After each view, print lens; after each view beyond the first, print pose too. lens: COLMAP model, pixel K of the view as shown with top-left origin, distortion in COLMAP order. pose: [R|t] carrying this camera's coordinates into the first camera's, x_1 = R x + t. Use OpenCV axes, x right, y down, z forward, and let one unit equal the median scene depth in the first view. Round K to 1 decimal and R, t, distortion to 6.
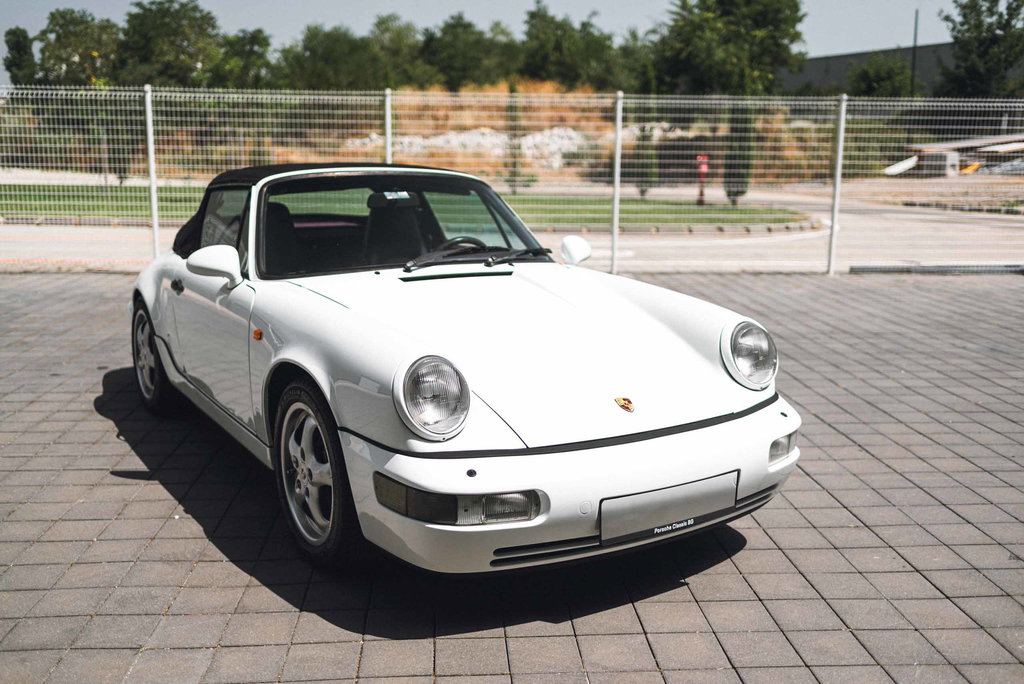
lens RADIAL K [[955.8, 0, 516.9], [0, 955.8, 339.9], [0, 0, 1]] dist [0.016823, 0.000000]
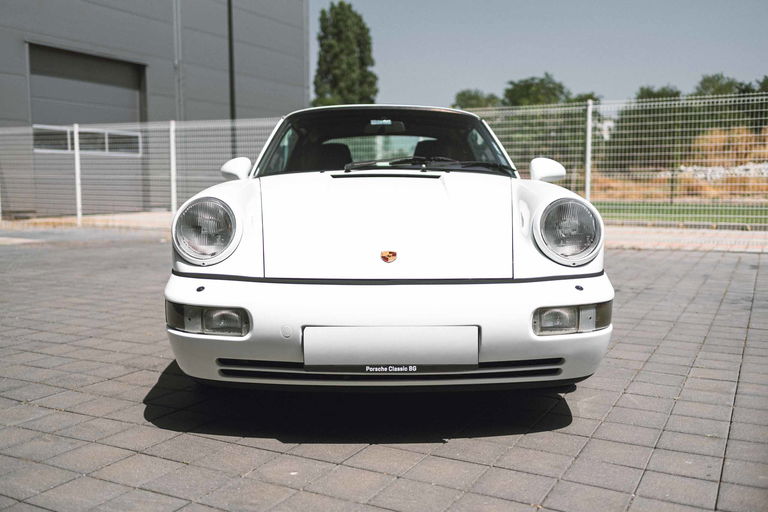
lens RADIAL K [[716.8, 0, 383.1], [0, 716.8, 260.6], [0, 0, 1]] dist [0.016823, 0.000000]
pose [[0.852023, 0.039820, -0.521988, 0.546739], [-0.086231, 0.994158, -0.064911, 0.129658], [0.516354, 0.100317, 0.850479, 0.332178]]
